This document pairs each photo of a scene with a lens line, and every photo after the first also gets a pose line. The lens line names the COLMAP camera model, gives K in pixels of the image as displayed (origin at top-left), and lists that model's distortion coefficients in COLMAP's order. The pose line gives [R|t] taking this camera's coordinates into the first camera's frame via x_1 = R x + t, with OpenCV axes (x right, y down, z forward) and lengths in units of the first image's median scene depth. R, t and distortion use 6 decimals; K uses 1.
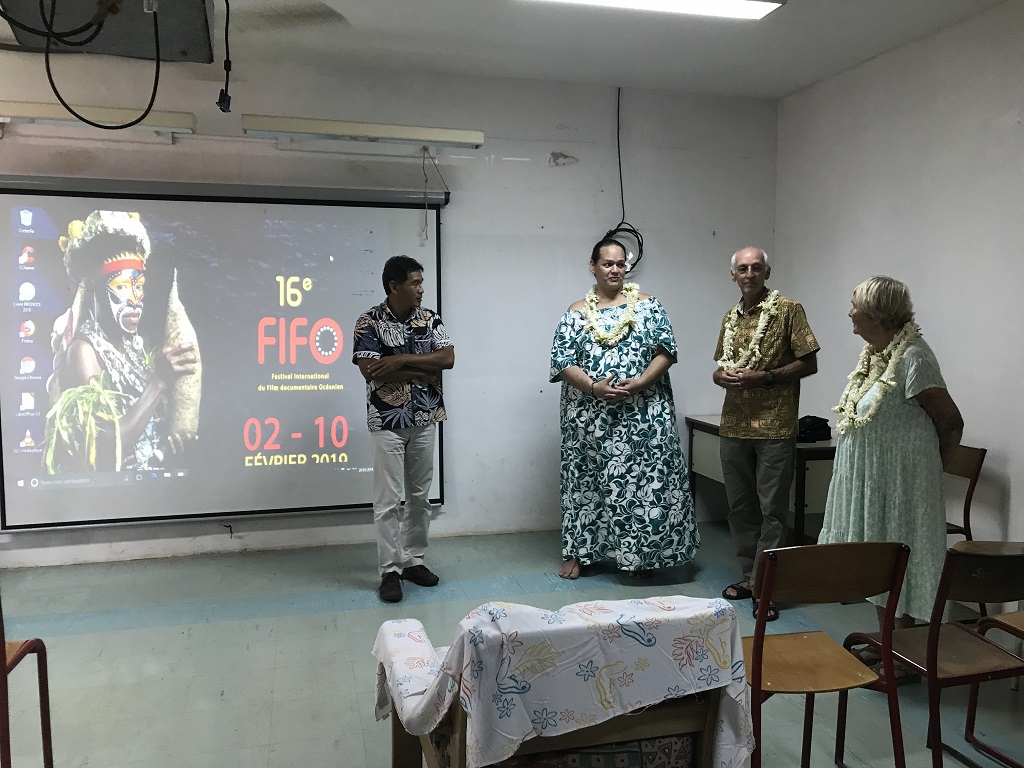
lens RADIAL K [[833.1, 0, 512.0], [0, 833.1, 384.0], [0, 0, 1]] dist [0.076571, -0.128631]
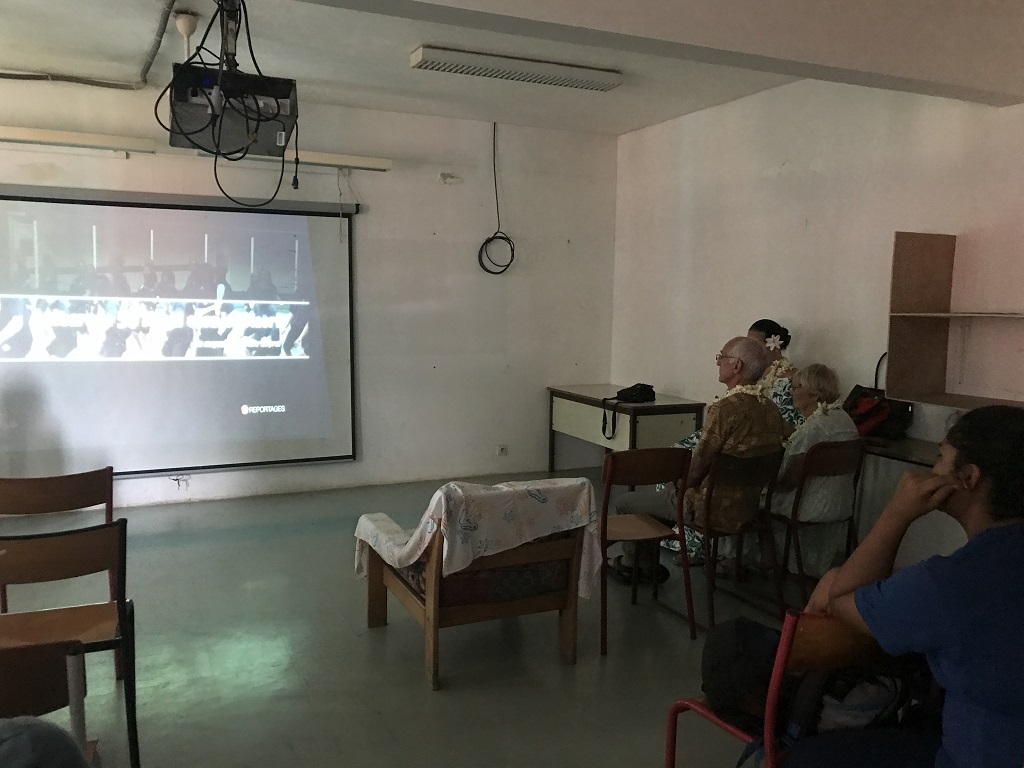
lens RADIAL K [[849.6, 0, 517.7], [0, 849.6, 380.7], [0, 0, 1]] dist [0.014495, 0.000653]
pose [[0.982504, -0.007928, 0.186070, -0.083153], [0.005442, 0.999889, 0.013867, 0.013447], [-0.186160, -0.012612, 0.982439, -0.276661]]
